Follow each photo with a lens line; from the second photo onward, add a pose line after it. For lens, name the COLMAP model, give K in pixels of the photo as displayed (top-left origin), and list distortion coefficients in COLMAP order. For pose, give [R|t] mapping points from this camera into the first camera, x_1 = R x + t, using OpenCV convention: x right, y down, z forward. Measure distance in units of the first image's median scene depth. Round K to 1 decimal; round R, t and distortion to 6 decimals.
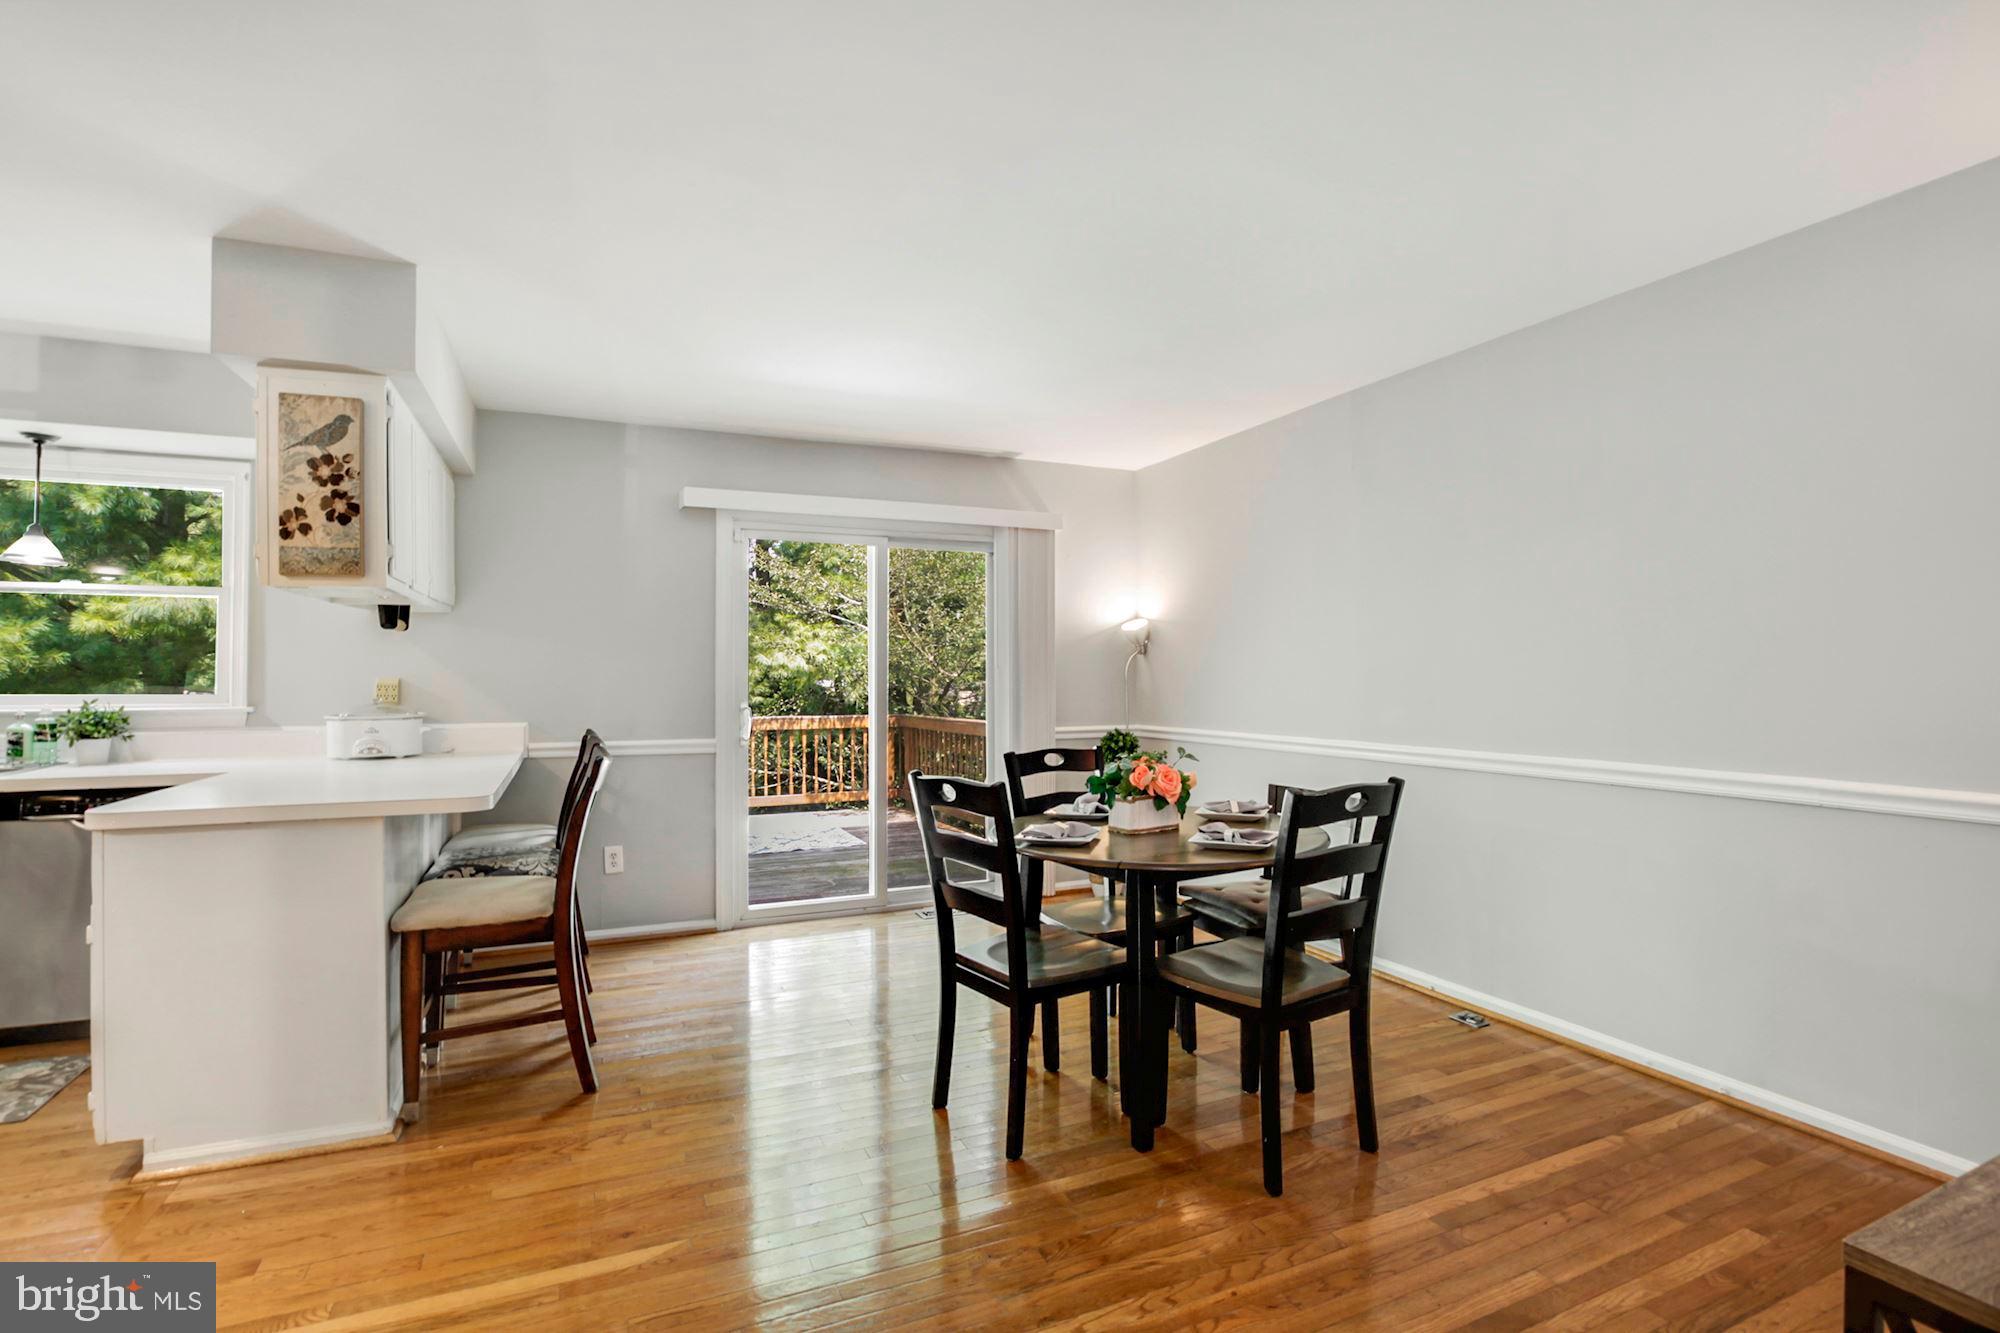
lens RADIAL K [[953.3, 0, 989.5], [0, 953.3, 693.5], [0, 0, 1]] dist [-0.034520, 0.000240]
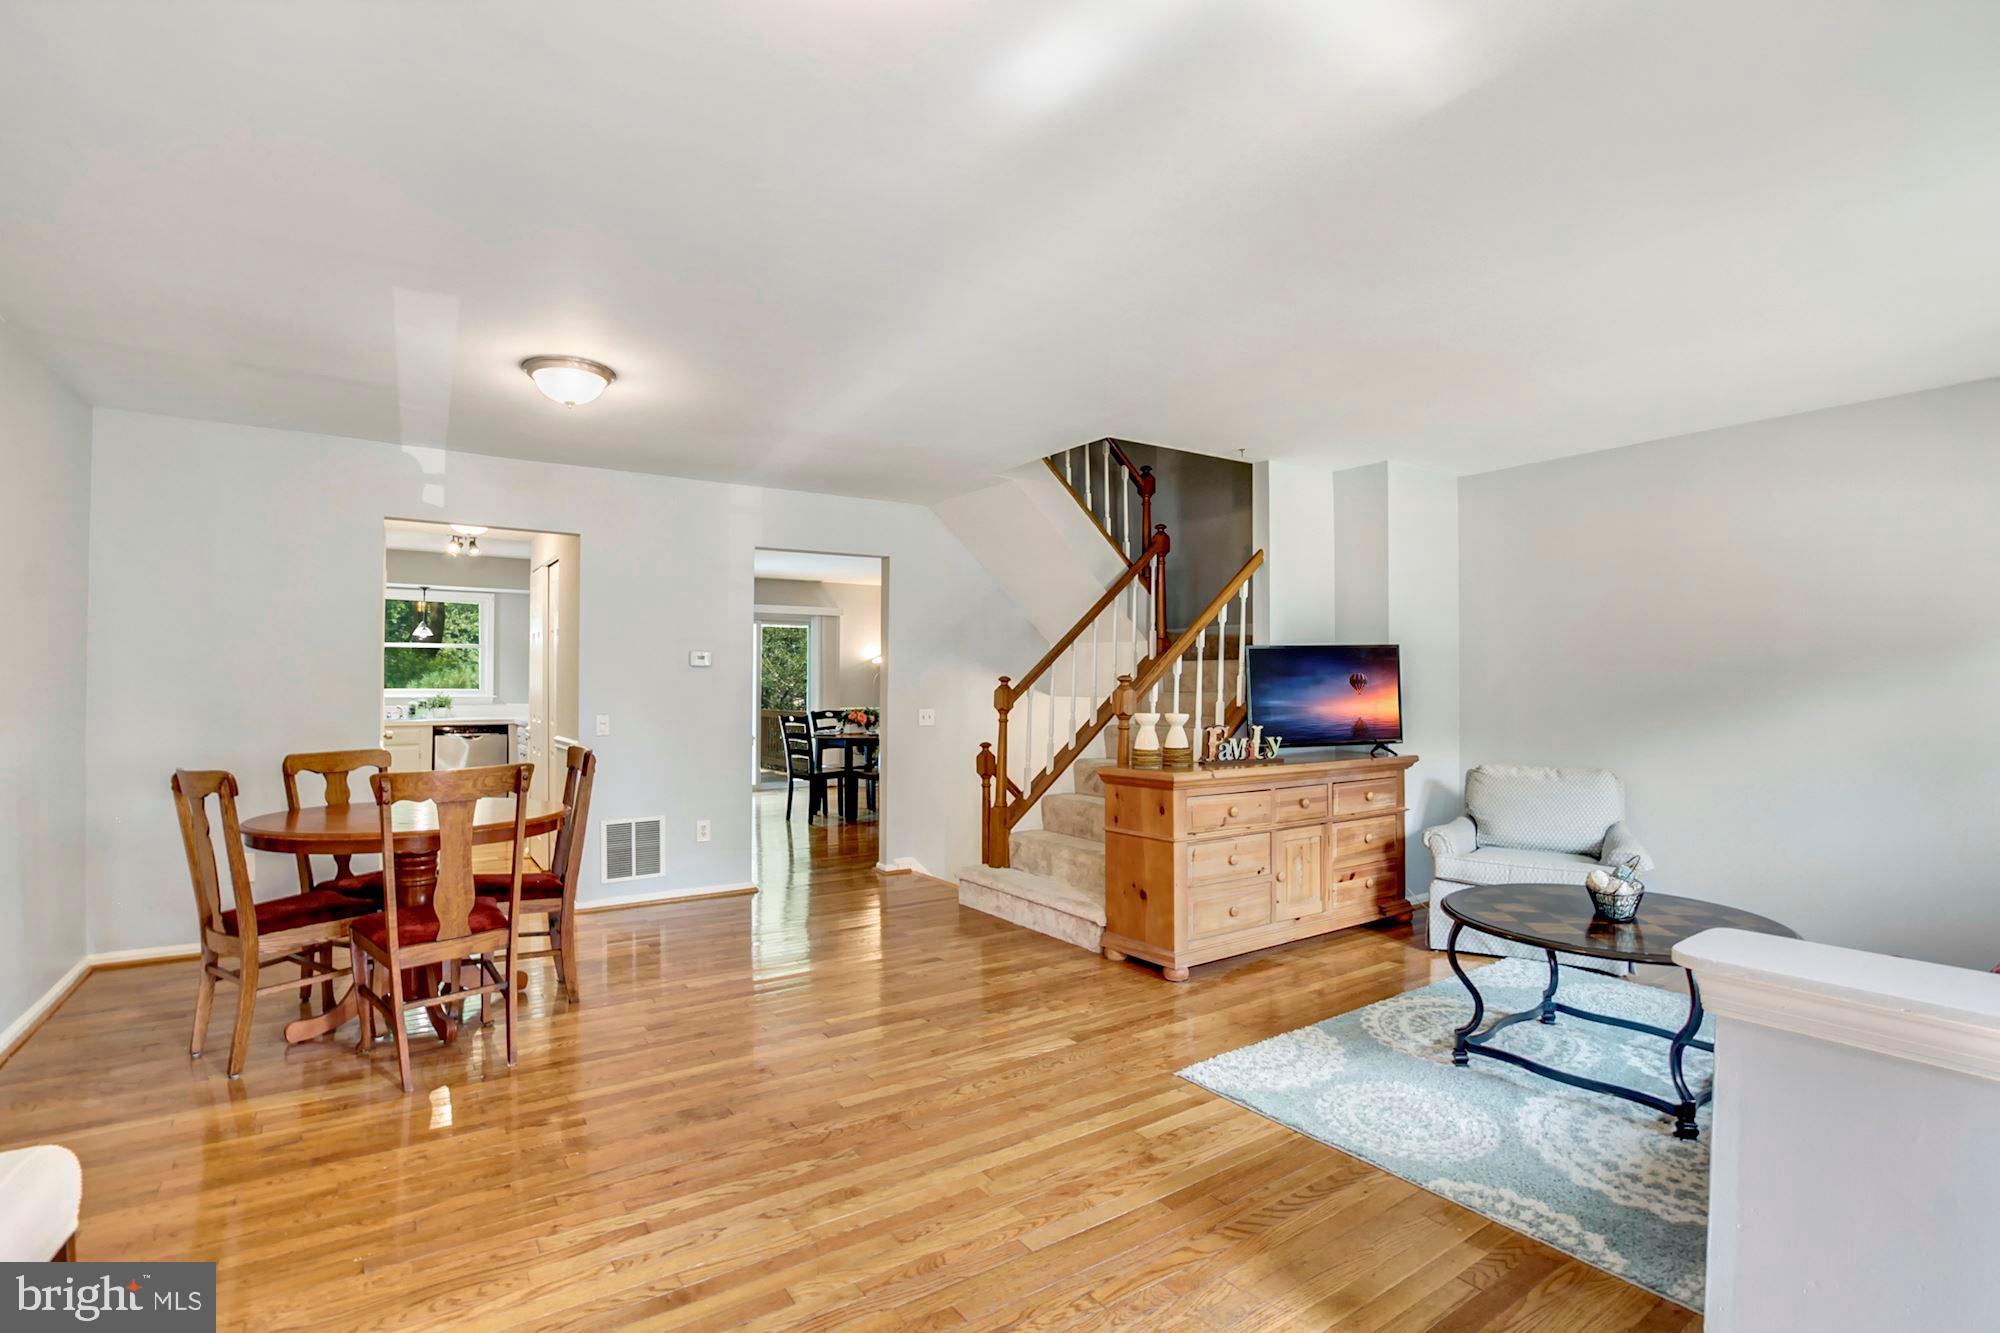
lens RADIAL K [[953.3, 0, 989.5], [0, 953.3, 693.5], [0, 0, 1]] dist [-0.034520, 0.000240]
pose [[0.985889, 0.001915, 0.167392, 0.062019], [-0.001118, 0.999988, -0.004856, 0.021243], [-0.167399, 0.004600, 0.985878, -1.774628]]
